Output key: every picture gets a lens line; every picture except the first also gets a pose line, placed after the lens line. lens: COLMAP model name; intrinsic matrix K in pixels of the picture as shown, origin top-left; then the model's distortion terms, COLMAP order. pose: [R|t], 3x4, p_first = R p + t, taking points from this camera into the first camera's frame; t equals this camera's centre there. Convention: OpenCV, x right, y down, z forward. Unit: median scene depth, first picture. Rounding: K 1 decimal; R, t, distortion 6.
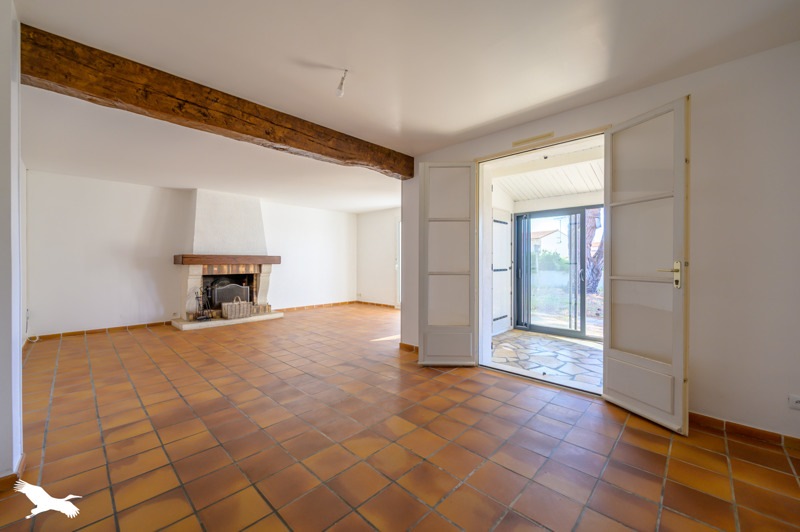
lens RADIAL K [[316.7, 0, 401.5], [0, 316.7, 263.8], [0, 0, 1]] dist [0.000963, -0.000111]
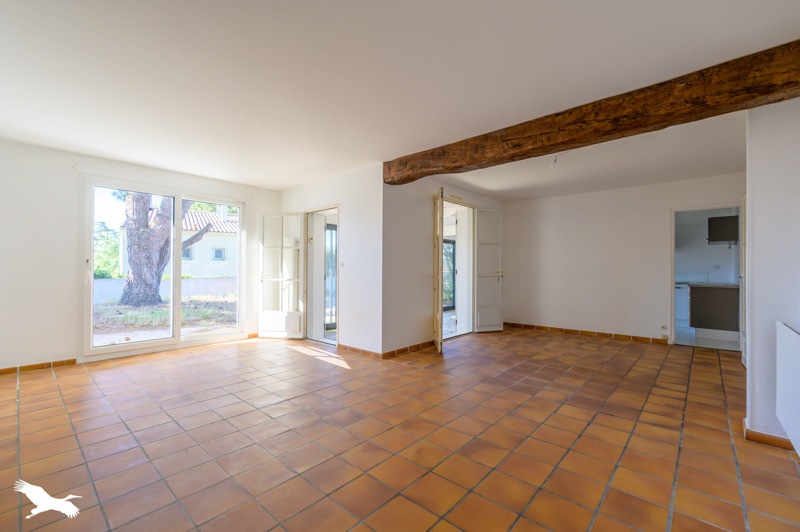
lens RADIAL K [[340.3, 0, 400.7], [0, 340.3, 269.4], [0, 0, 1]] dist [-0.000137, -0.000161]
pose [[-0.041069, 0.002734, 0.999153, -1.762437], [0.001657, 0.999995, -0.002668, 0.003346], [-0.999155, 0.001546, -0.041073, 1.710968]]
